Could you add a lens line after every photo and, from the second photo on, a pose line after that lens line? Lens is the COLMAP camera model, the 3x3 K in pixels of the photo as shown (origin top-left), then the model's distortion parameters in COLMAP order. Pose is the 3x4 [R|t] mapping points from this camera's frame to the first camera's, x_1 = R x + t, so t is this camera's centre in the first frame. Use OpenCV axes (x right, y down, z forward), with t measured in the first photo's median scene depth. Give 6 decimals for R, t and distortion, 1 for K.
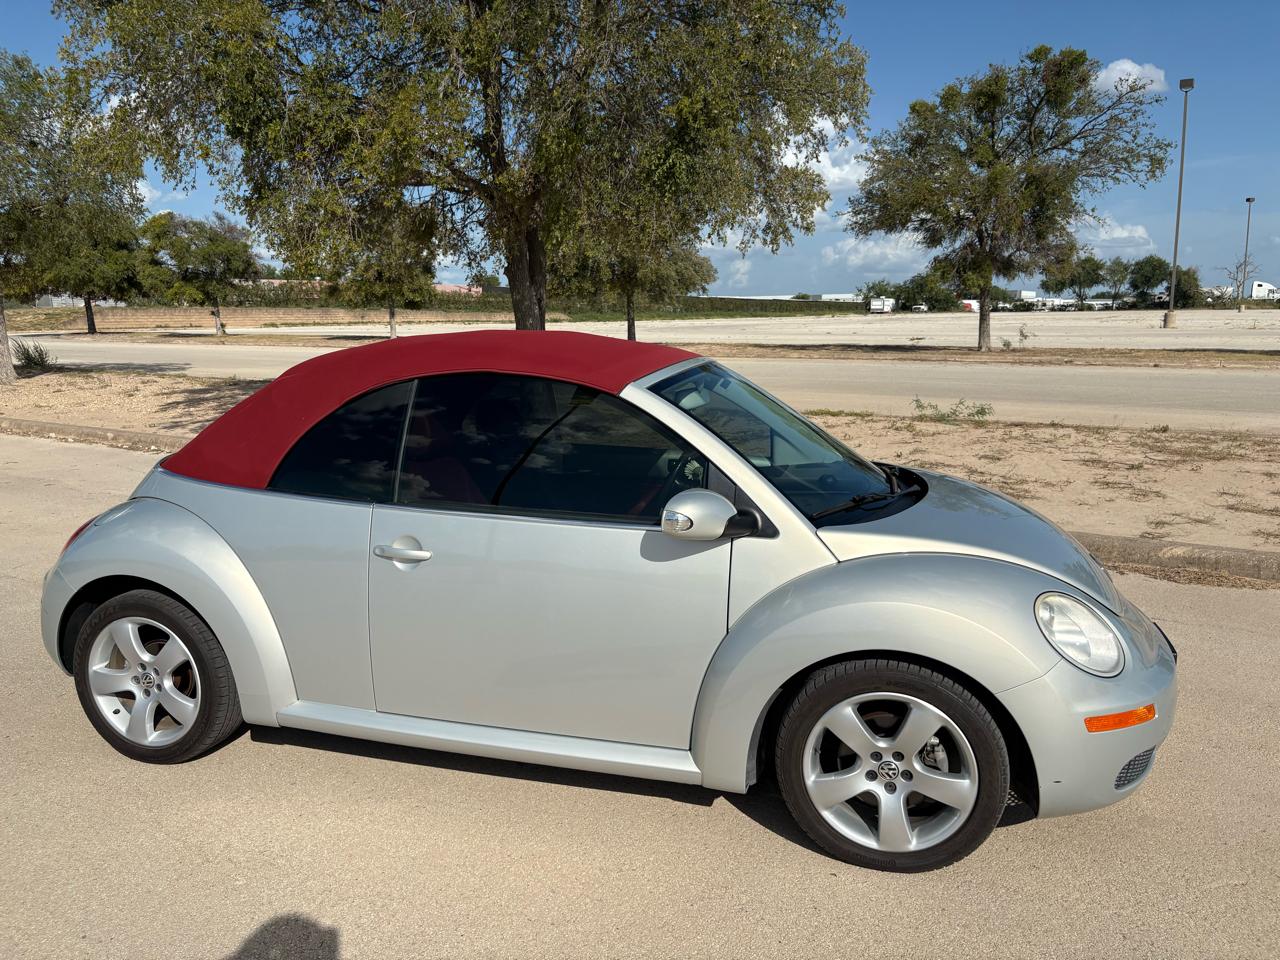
lens RADIAL K [[972.5, 0, 626.0], [0, 972.5, 491.7], [0, 0, 1]] dist [0.040461, -0.047357]
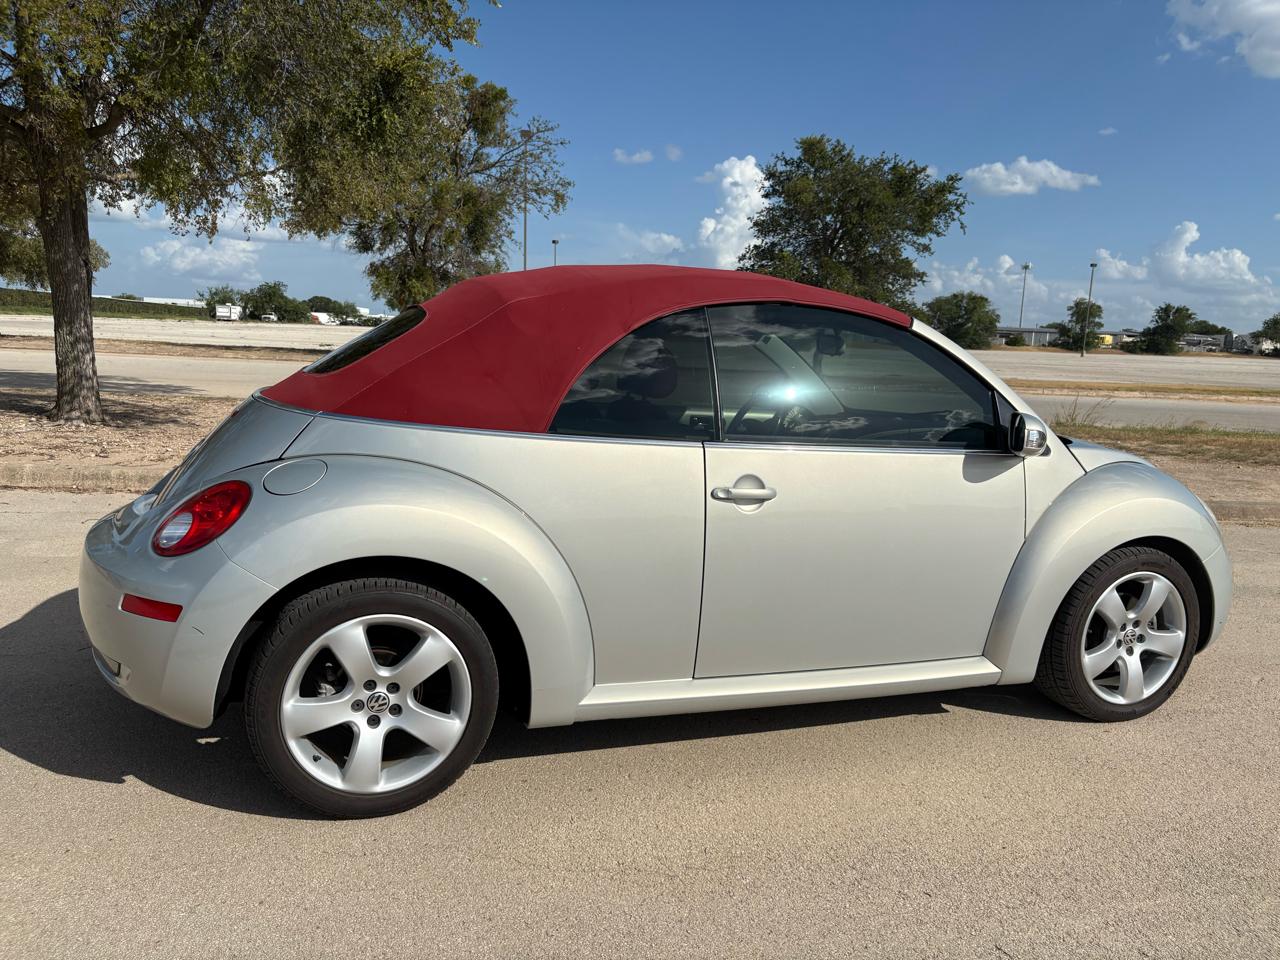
lens RADIAL K [[972.5, 0, 624.3], [0, 972.5, 501.7], [0, 0, 1]] dist [0.040461, -0.047357]
pose [[0.797719, -0.059368, 0.600100, -0.203802], [0.061263, 0.997972, 0.017293, 0.011230], [-0.599909, 0.022969, 0.799738, 0.081532]]
